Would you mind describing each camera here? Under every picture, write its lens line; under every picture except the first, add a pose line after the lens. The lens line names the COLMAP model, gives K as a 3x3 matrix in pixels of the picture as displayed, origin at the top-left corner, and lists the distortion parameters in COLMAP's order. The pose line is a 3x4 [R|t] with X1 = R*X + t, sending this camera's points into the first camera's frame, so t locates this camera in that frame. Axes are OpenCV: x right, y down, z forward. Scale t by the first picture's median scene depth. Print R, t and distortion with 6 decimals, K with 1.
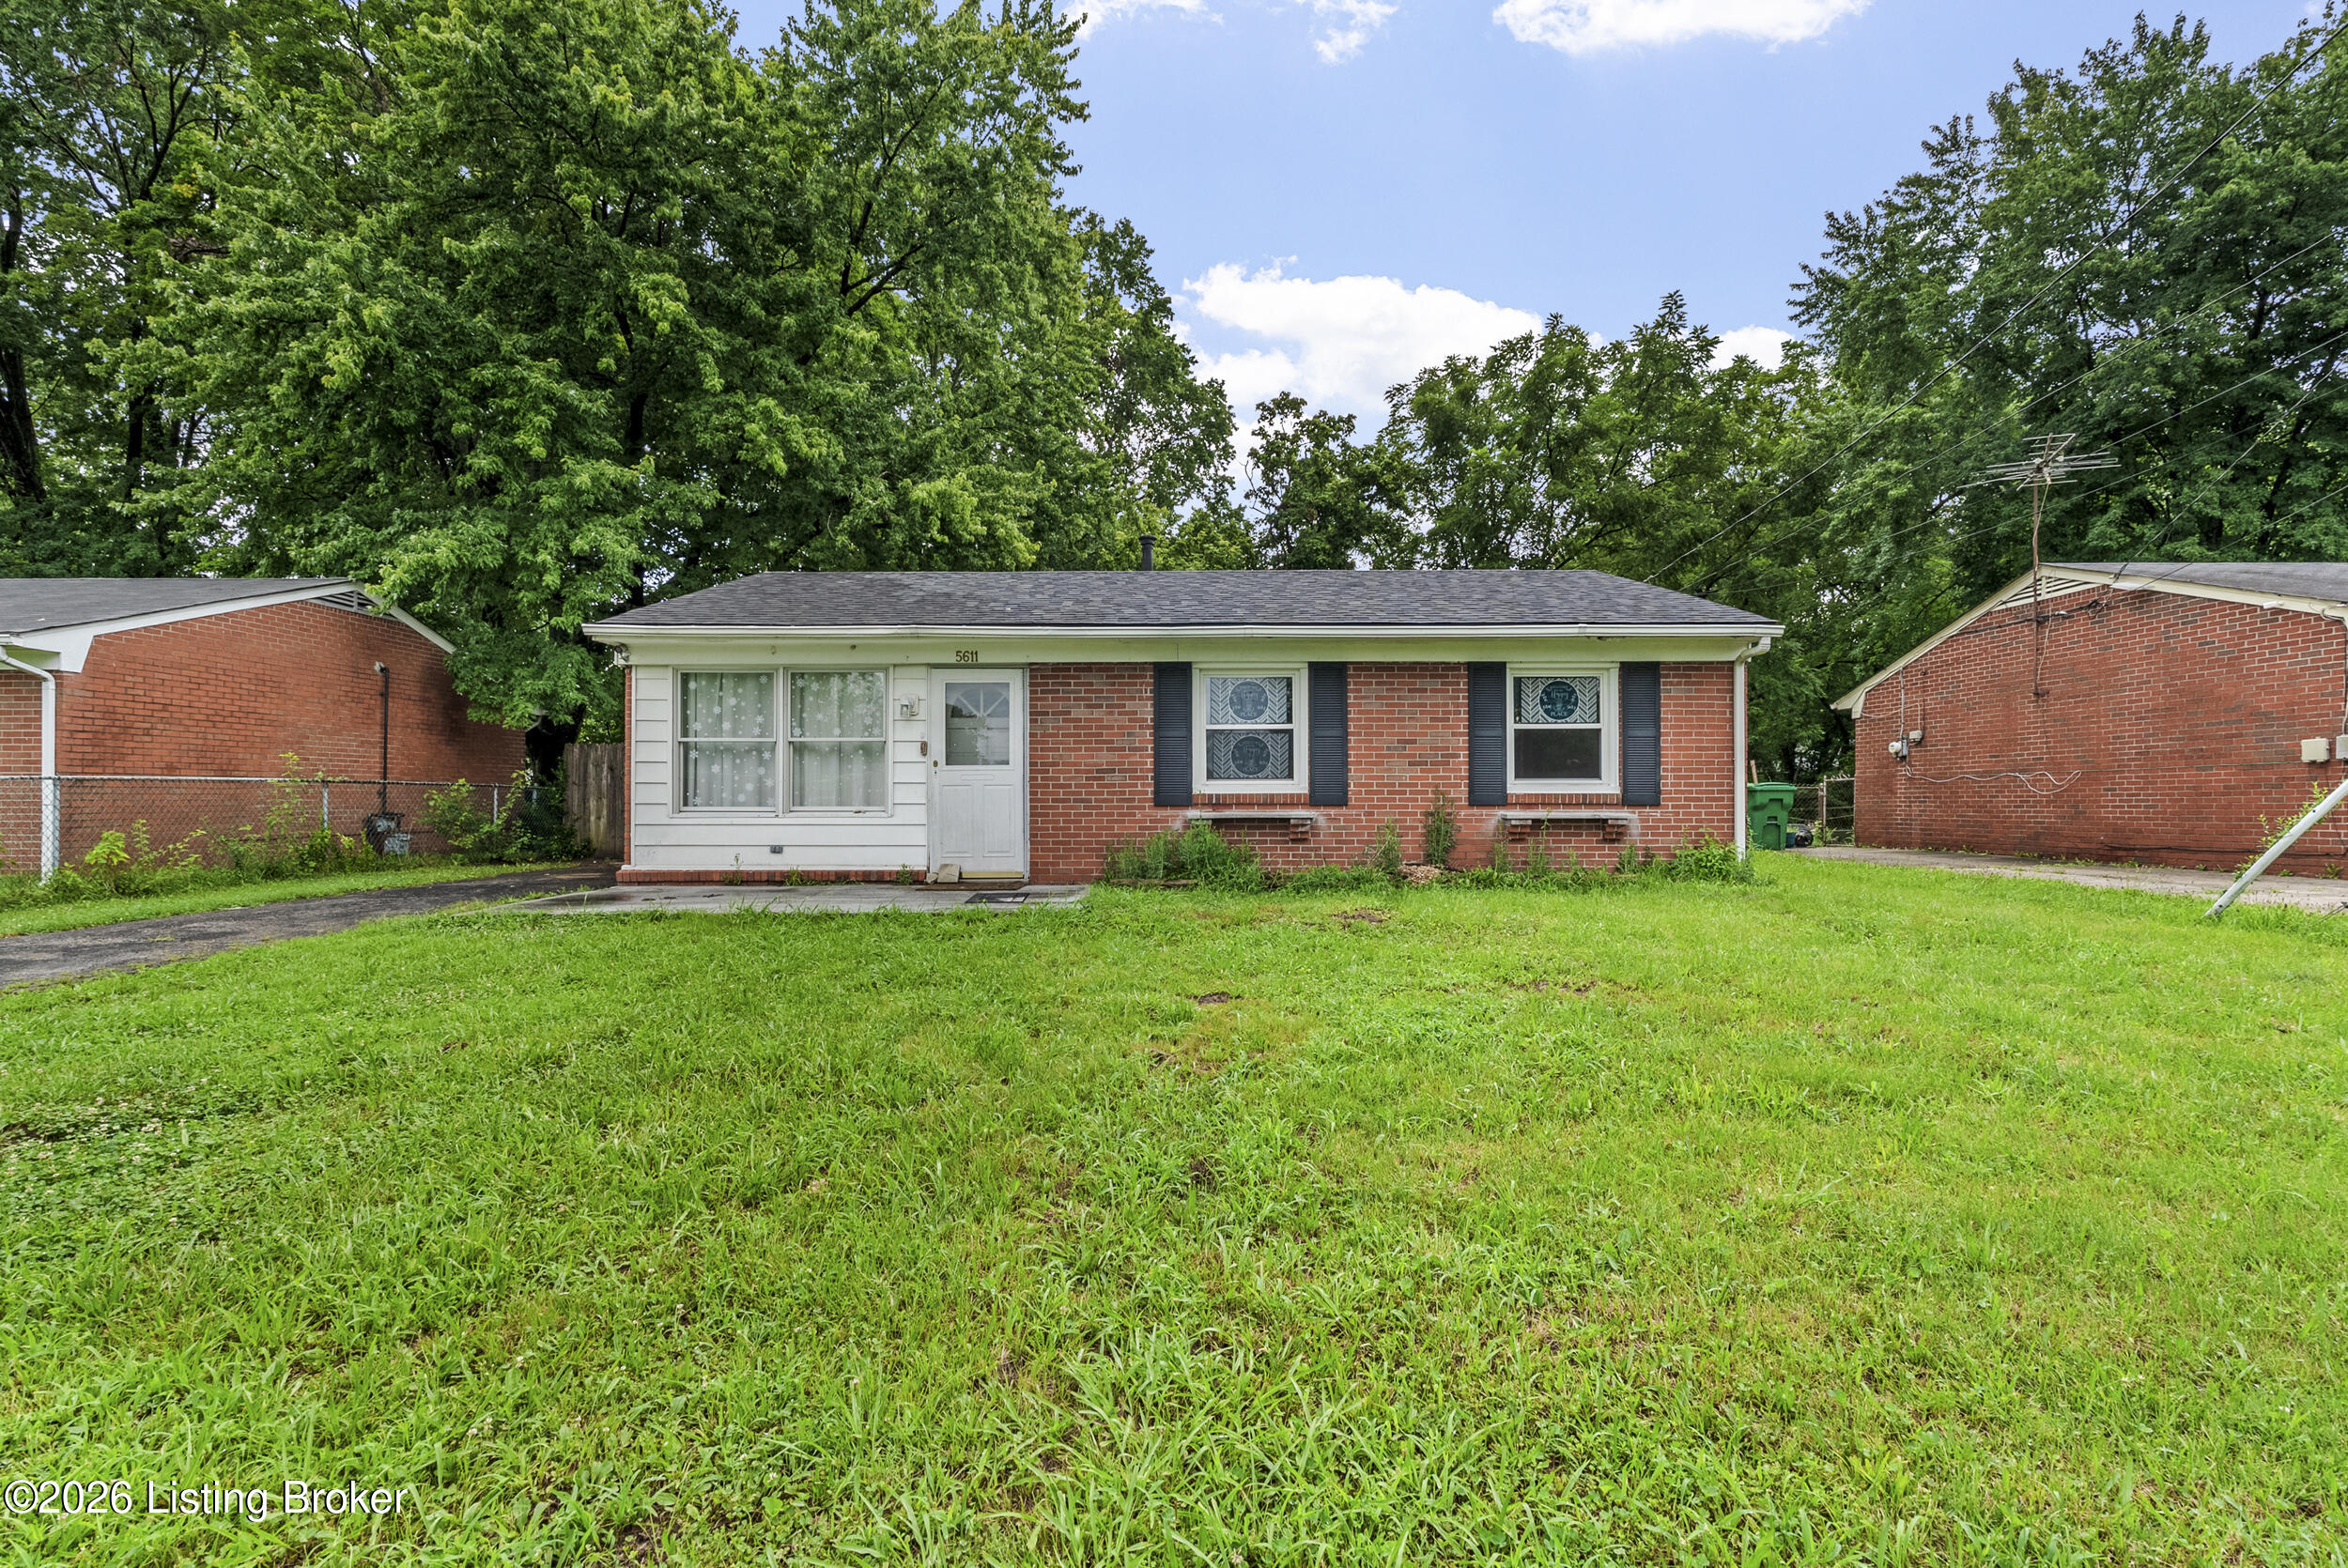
lens RADIAL K [[1070.7, 0, 1174.0], [0, 1070.7, 784.0], [0, 0, 1]] dist [0.000839, -0.000732]
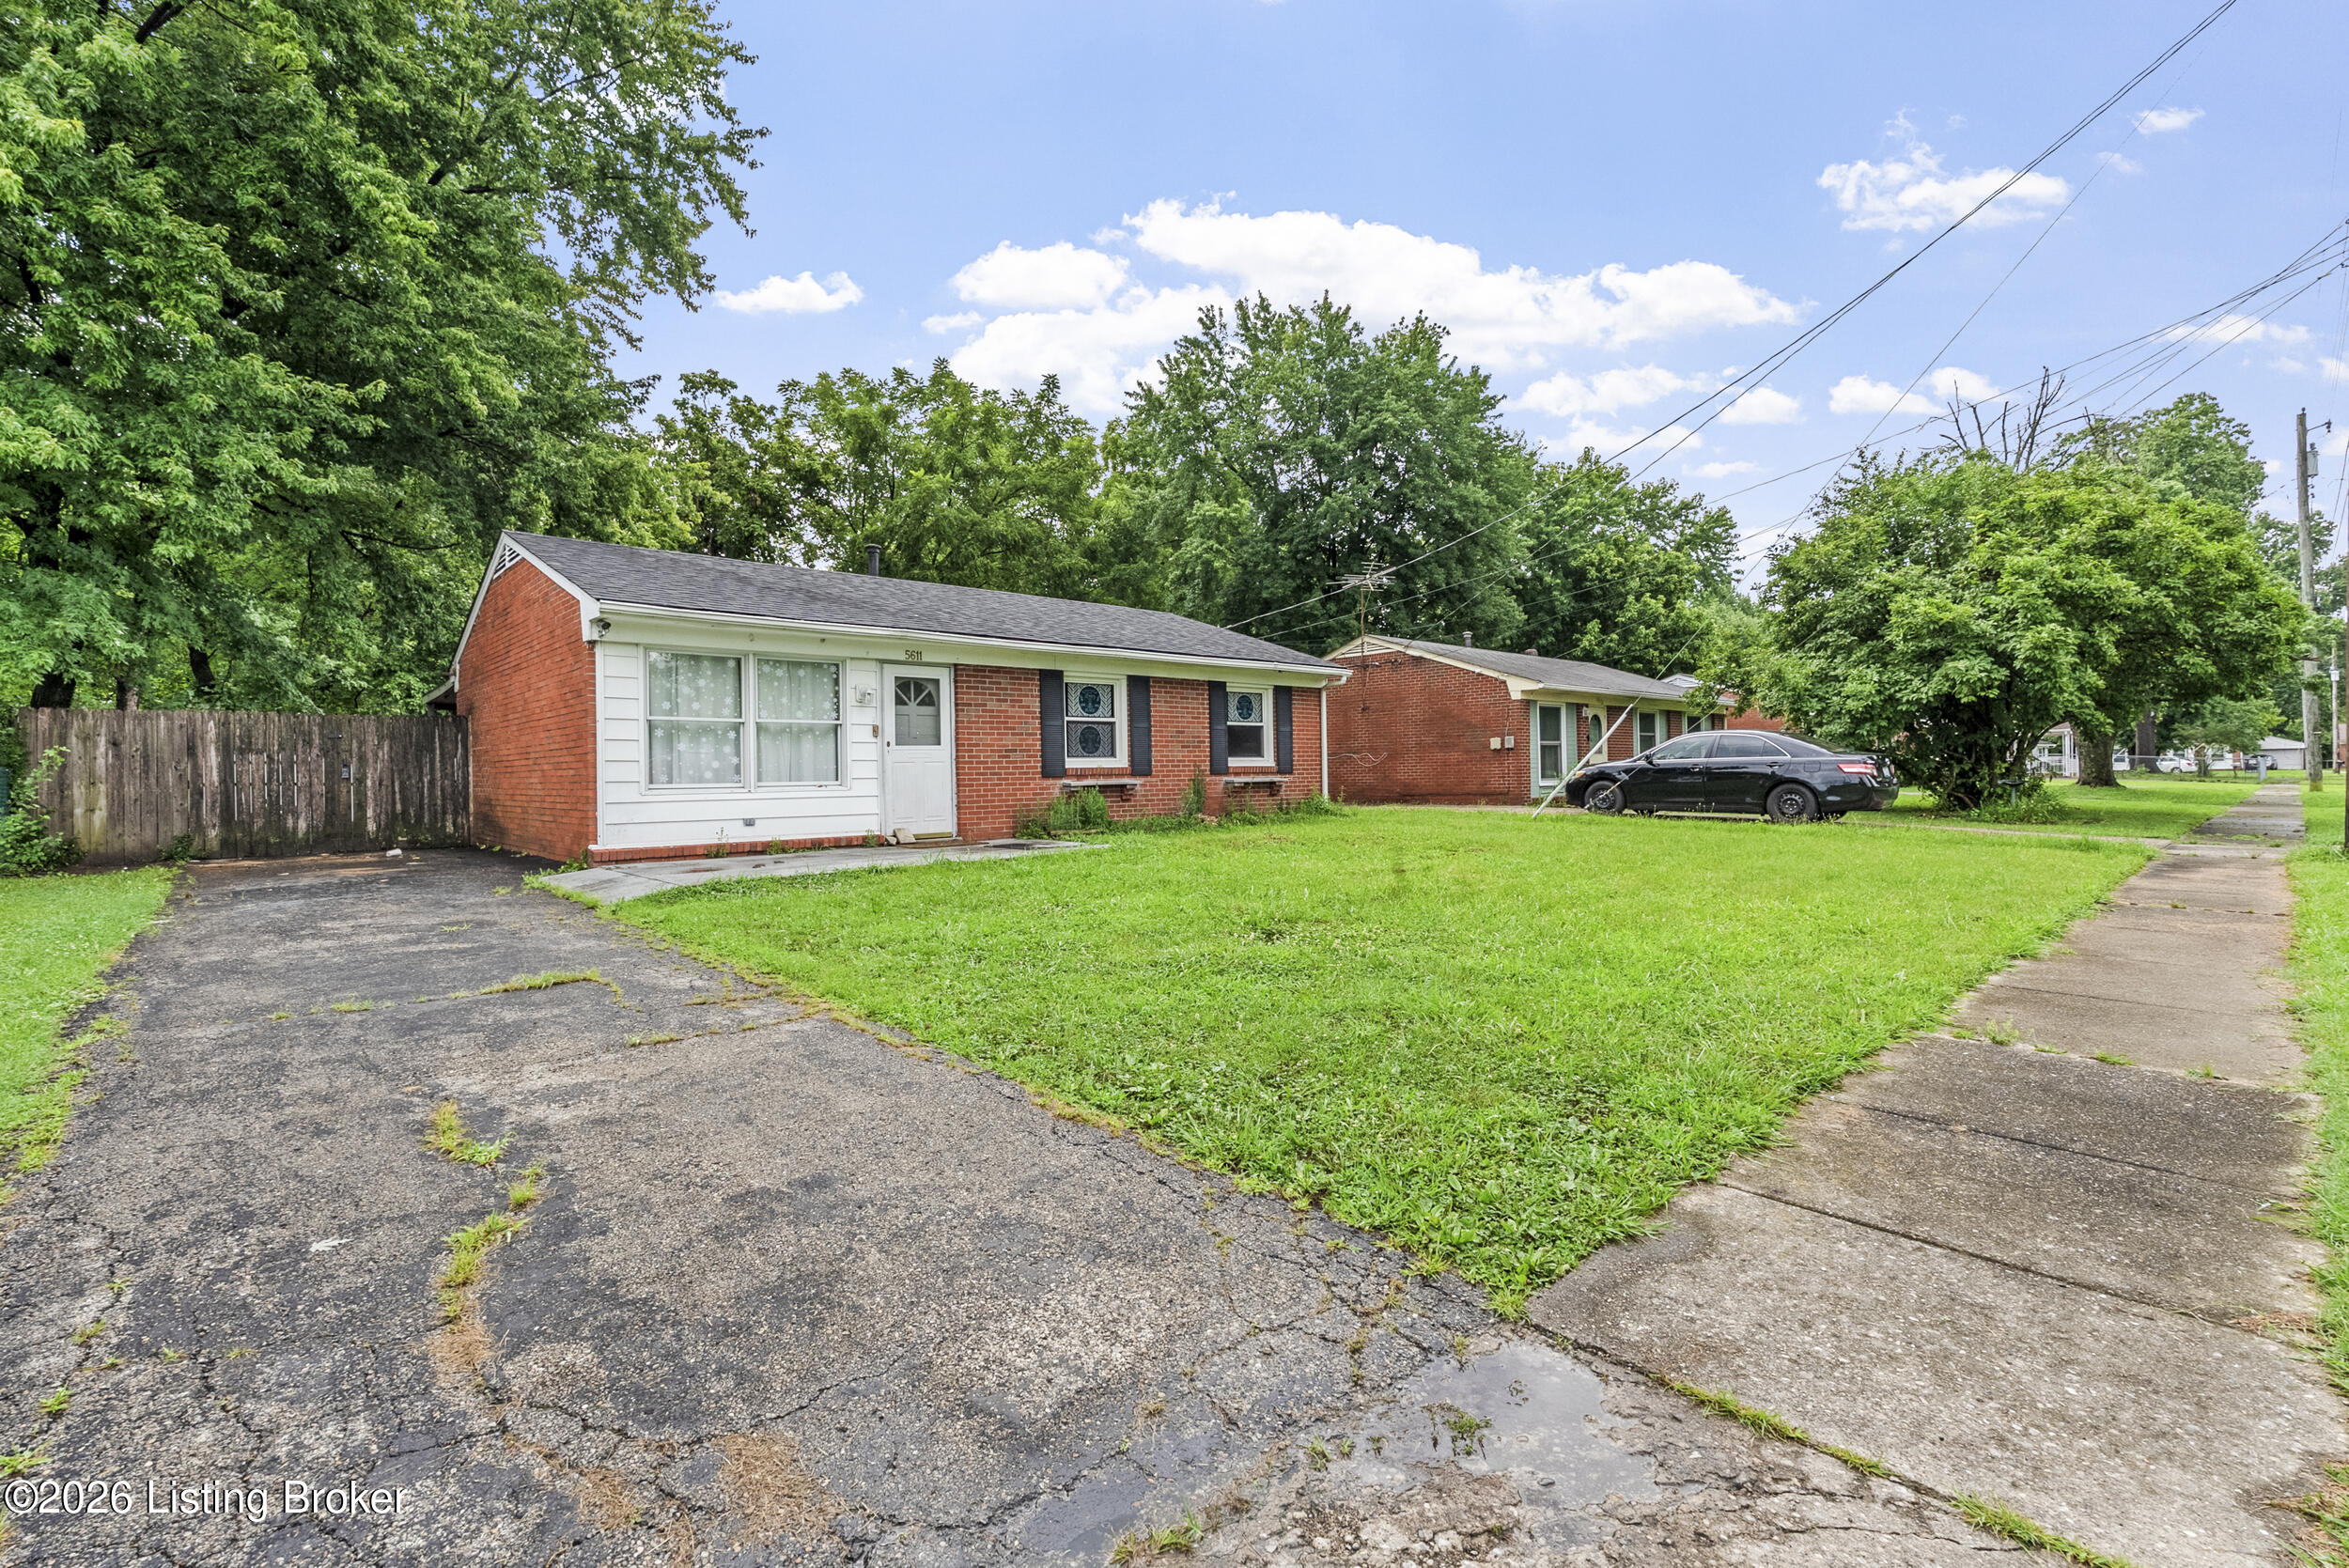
lens RADIAL K [[1071.3, 0, 1174.5], [0, 1071.3, 784.0], [0, 0, 1]] dist [0.000839, -0.000732]
pose [[0.725949, -0.017349, 0.687529, -0.804725], [0.003163, 0.999755, 0.021887, 0.000225], [-0.687741, -0.013714, 0.725827, -0.079527]]
